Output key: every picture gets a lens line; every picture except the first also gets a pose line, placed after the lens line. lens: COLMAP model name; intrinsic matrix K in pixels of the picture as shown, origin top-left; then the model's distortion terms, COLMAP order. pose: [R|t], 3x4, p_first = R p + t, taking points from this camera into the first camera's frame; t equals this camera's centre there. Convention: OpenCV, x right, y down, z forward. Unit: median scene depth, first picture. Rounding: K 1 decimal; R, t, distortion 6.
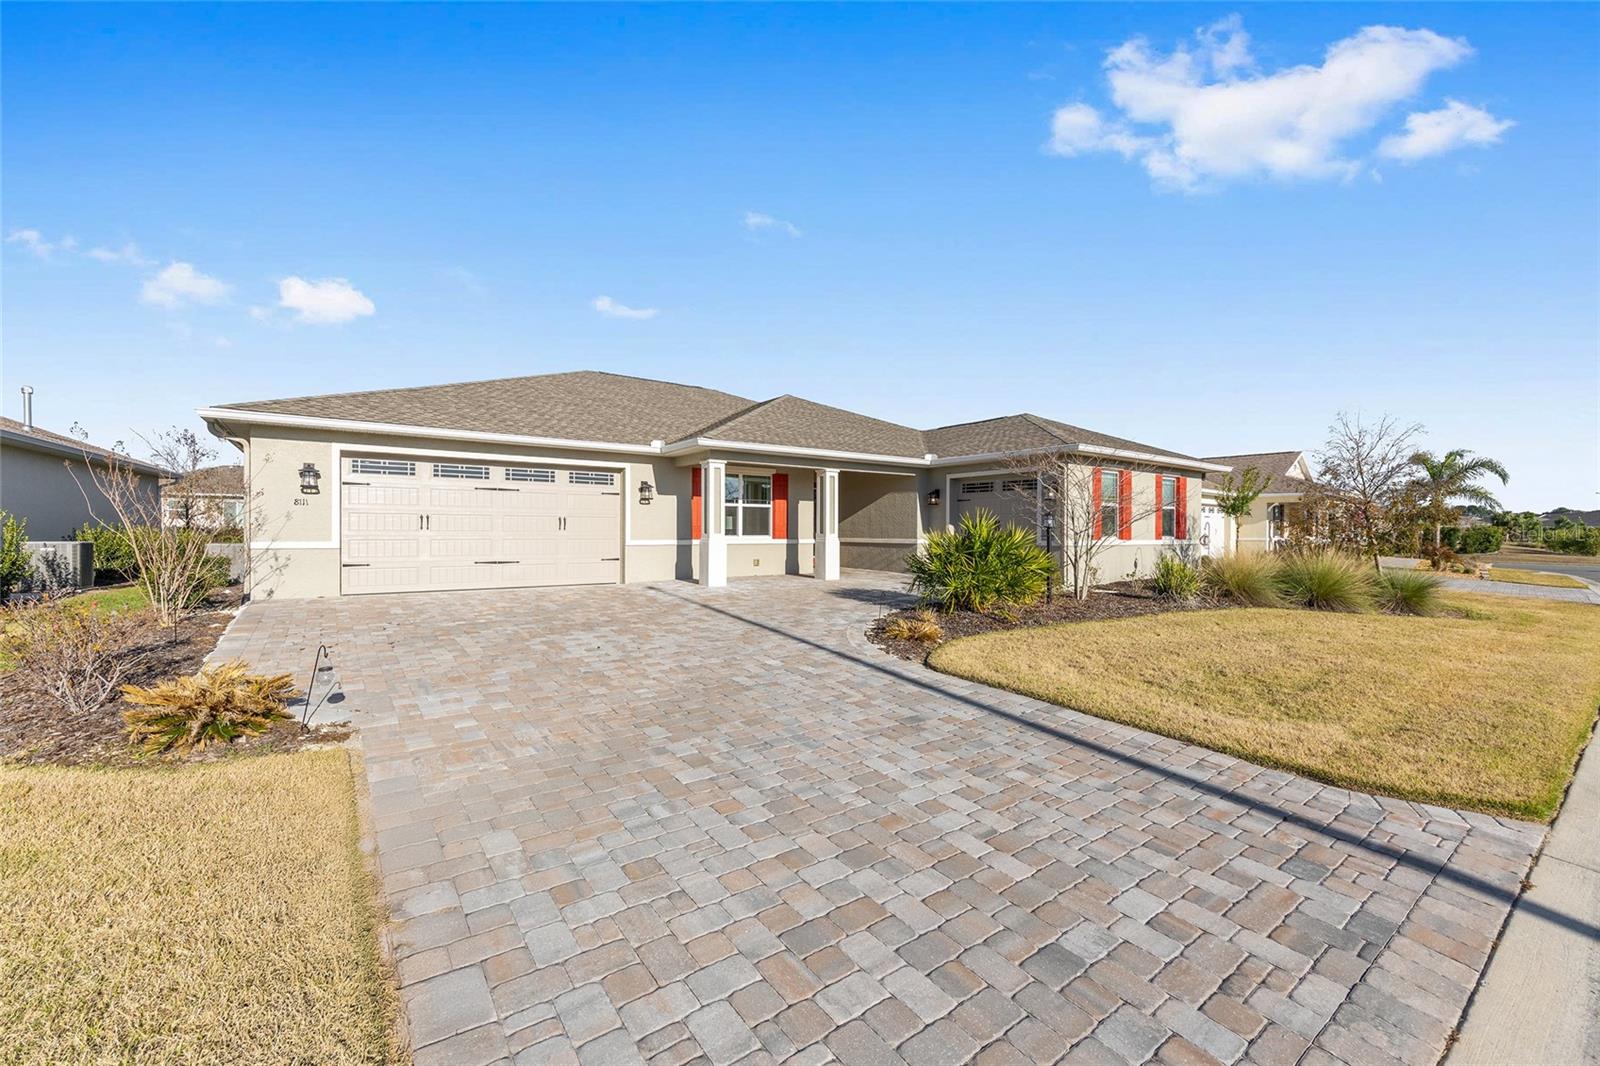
lens RADIAL K [[633.8, 0, 796.8], [0, 633.8, 531.7], [0, 0, 1]] dist [0.000564, 0.000039]
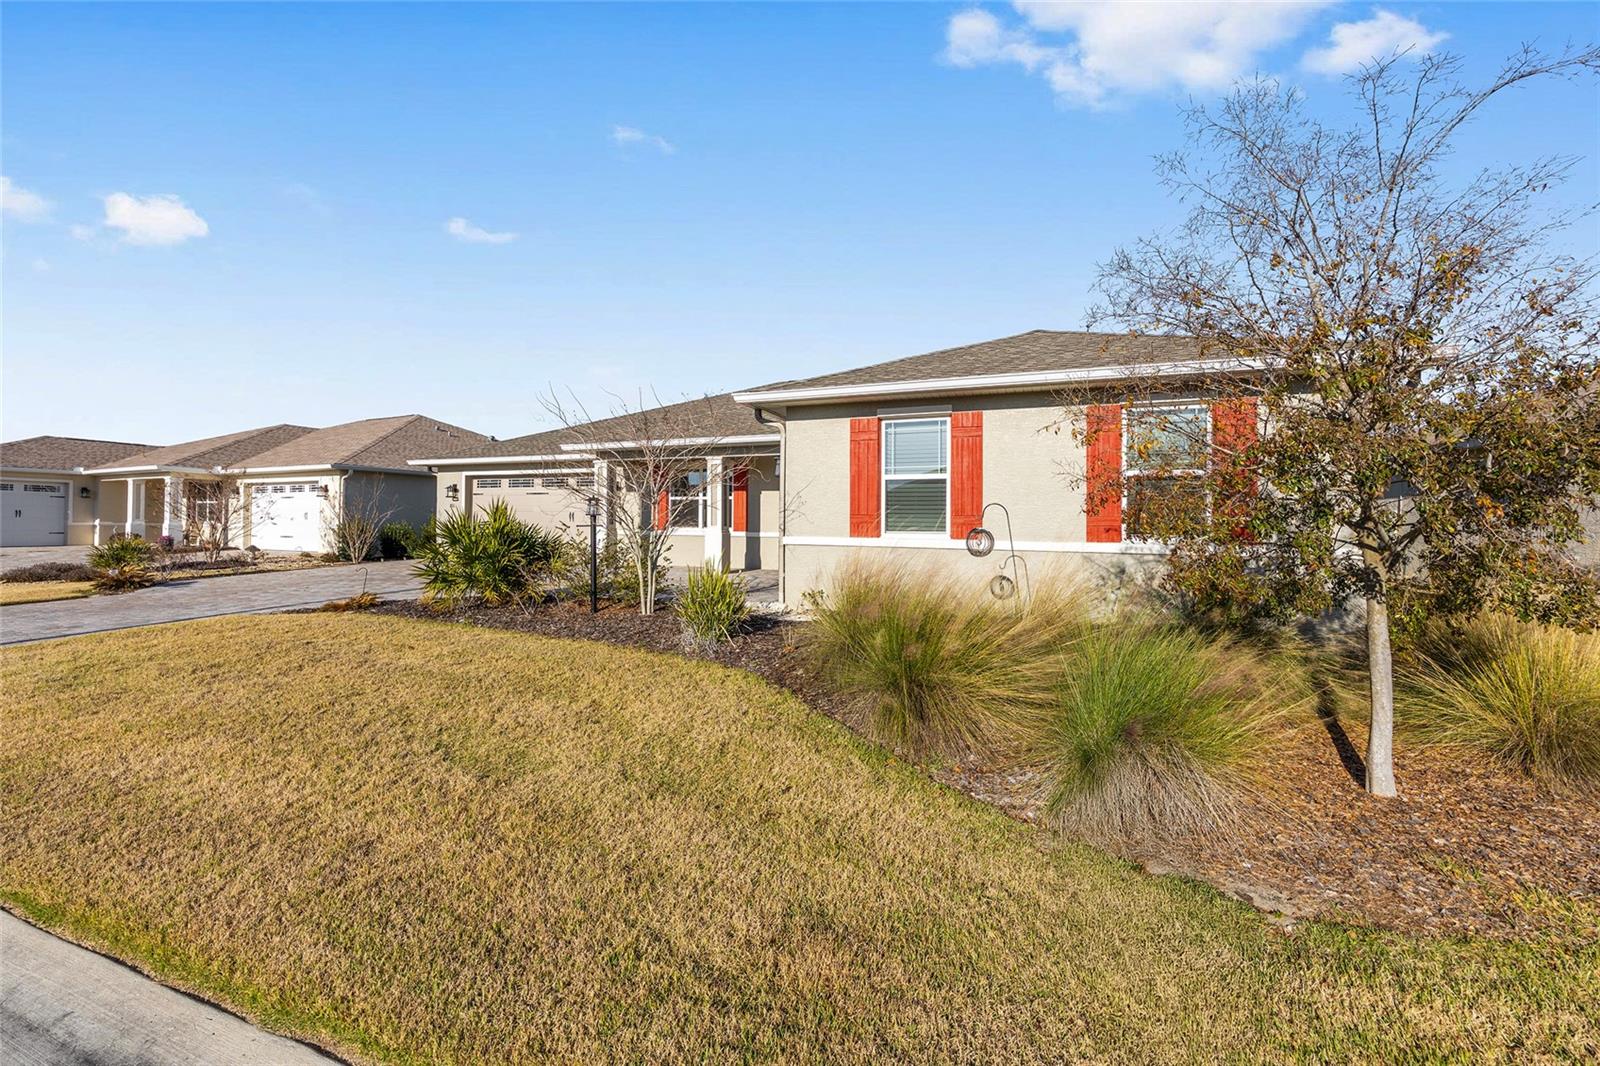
lens RADIAL K [[633.8, 0, 797.1], [0, 633.8, 525.1], [0, 0, 1]] dist [0.000564, 0.000039]
pose [[0.556356, 0.001969, -0.830942, 0.901711], [-0.007376, 0.999969, -0.002569, 0.003813], [0.830912, 0.007558, 0.556353, 0.580520]]
